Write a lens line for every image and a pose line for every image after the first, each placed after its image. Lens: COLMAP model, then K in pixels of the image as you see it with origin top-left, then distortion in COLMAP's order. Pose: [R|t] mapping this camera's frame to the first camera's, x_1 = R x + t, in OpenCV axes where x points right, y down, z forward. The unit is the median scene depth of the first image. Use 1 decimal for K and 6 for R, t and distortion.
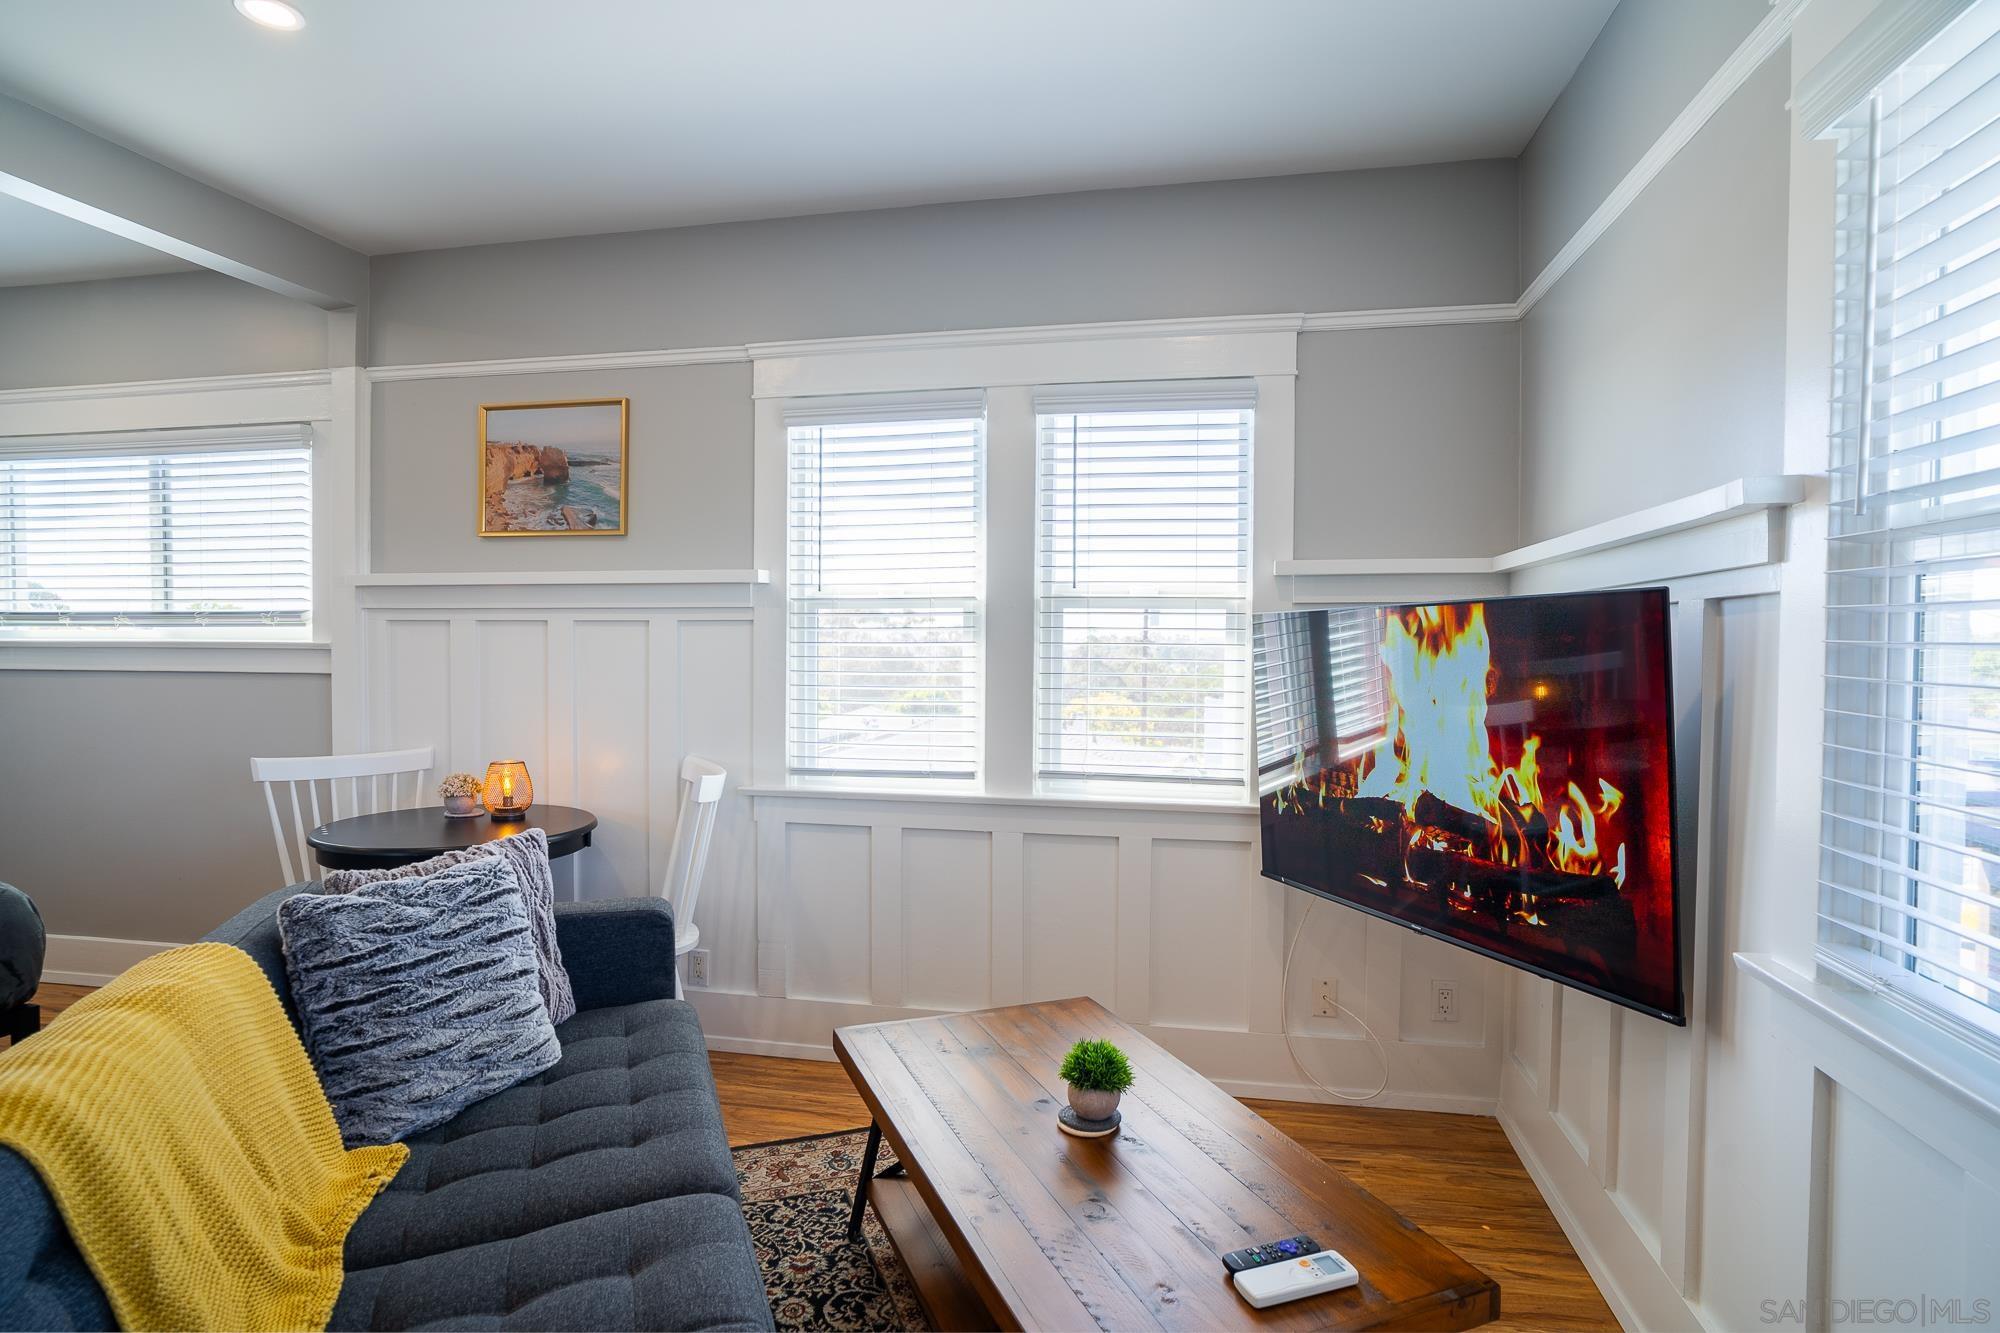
lens RADIAL K [[1053.6, 0, 997.1], [0, 1053.6, 671.3], [0, 0, 1]] dist [0.003811, 0.001524]
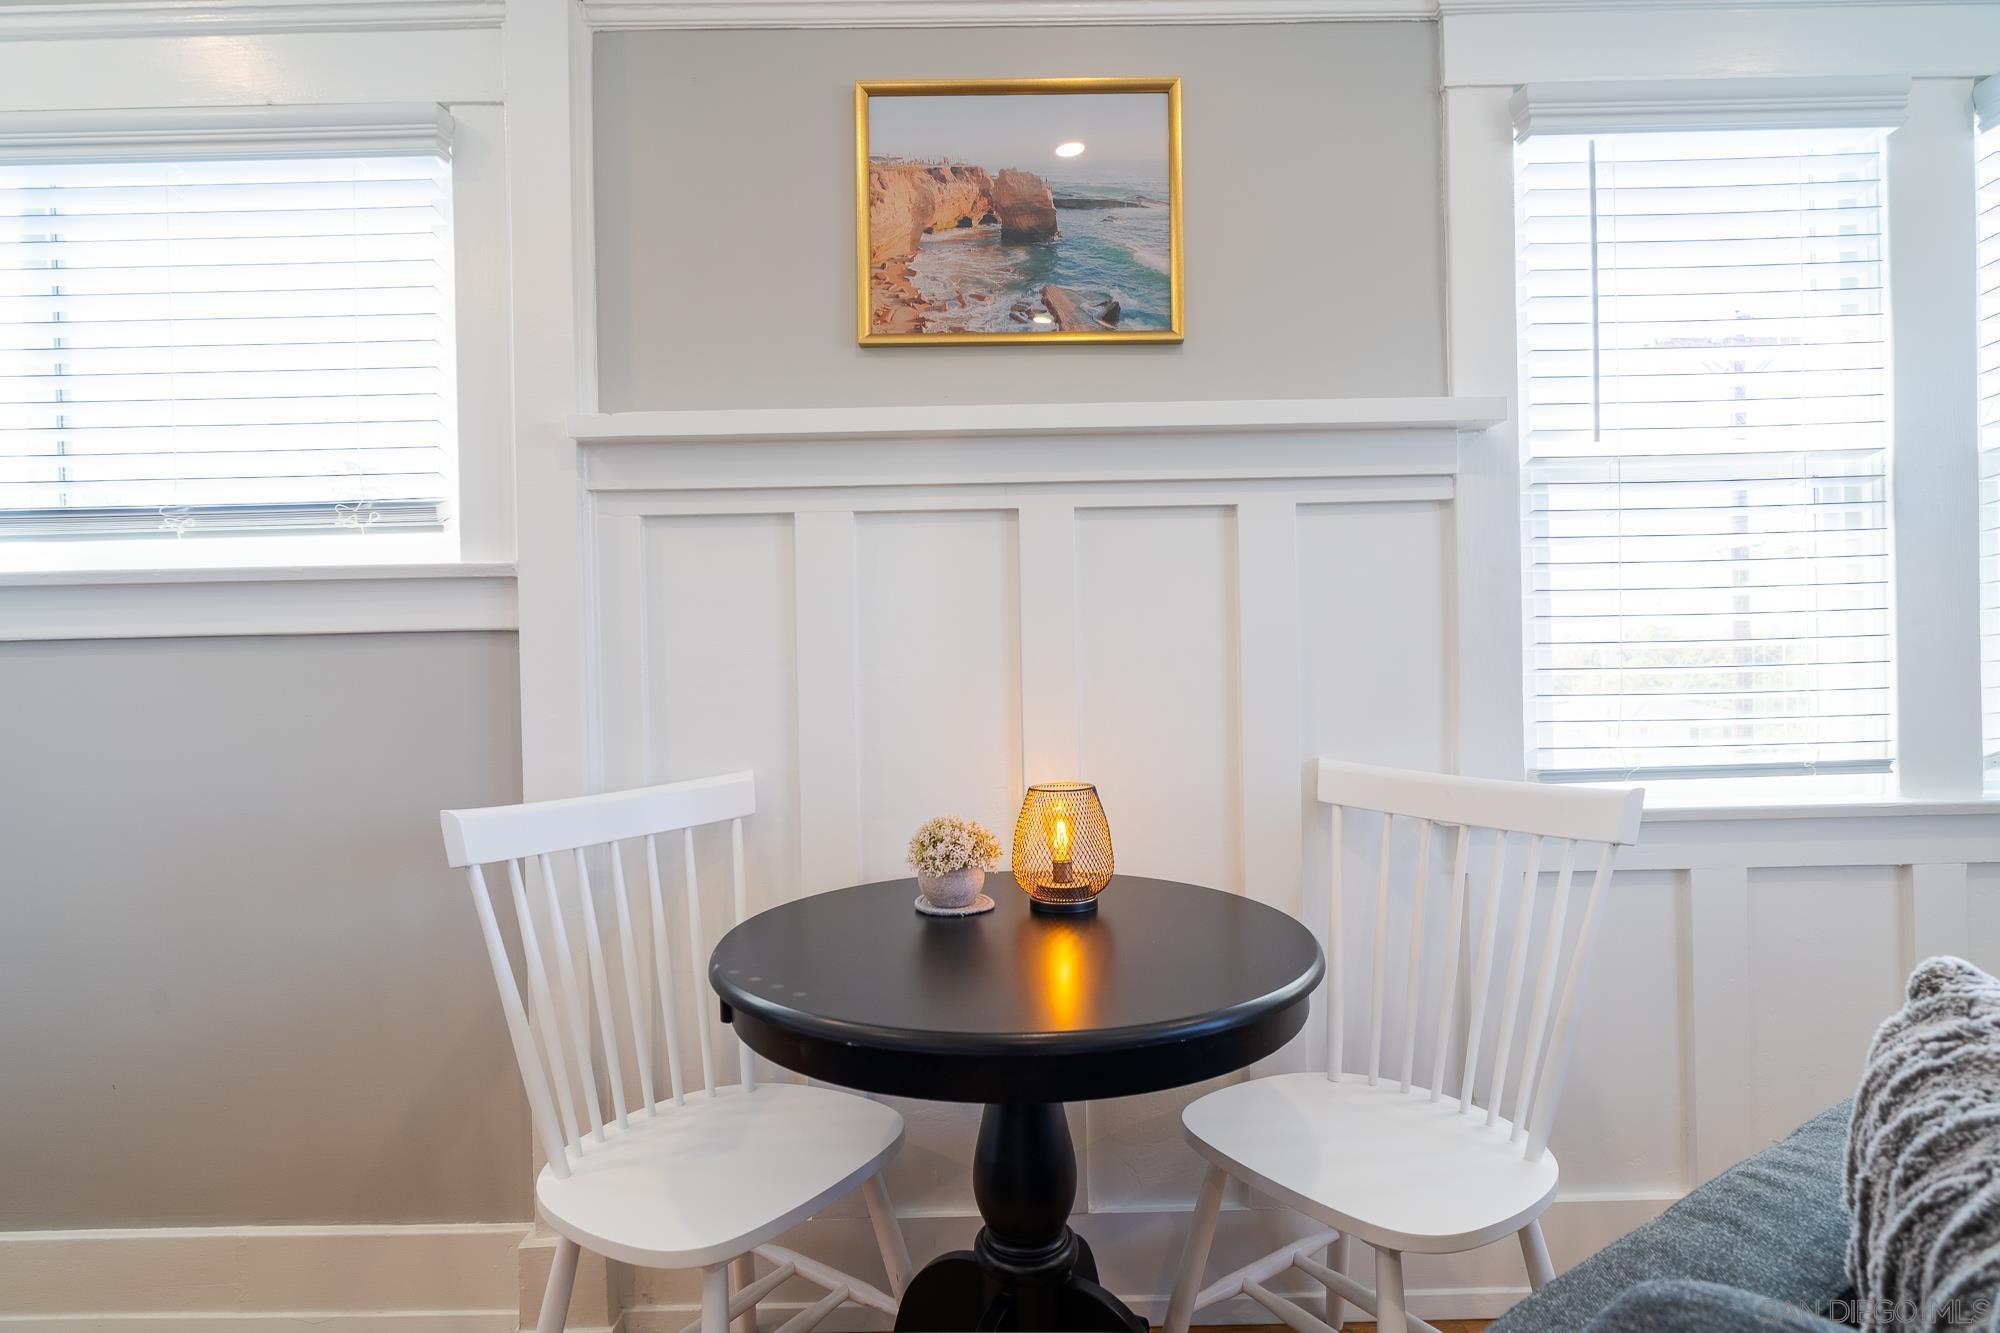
lens RADIAL K [[1053.6, 0, 997.1], [0, 1053.6, 671.3], [0, 0, 1]] dist [0.003811, 0.001524]
pose [[0.970480, -0.027437, 0.239614, -0.561659], [0.032858, 0.999286, -0.018657, 0.039338], [-0.238931, 0.025980, 0.970689, 0.512009]]
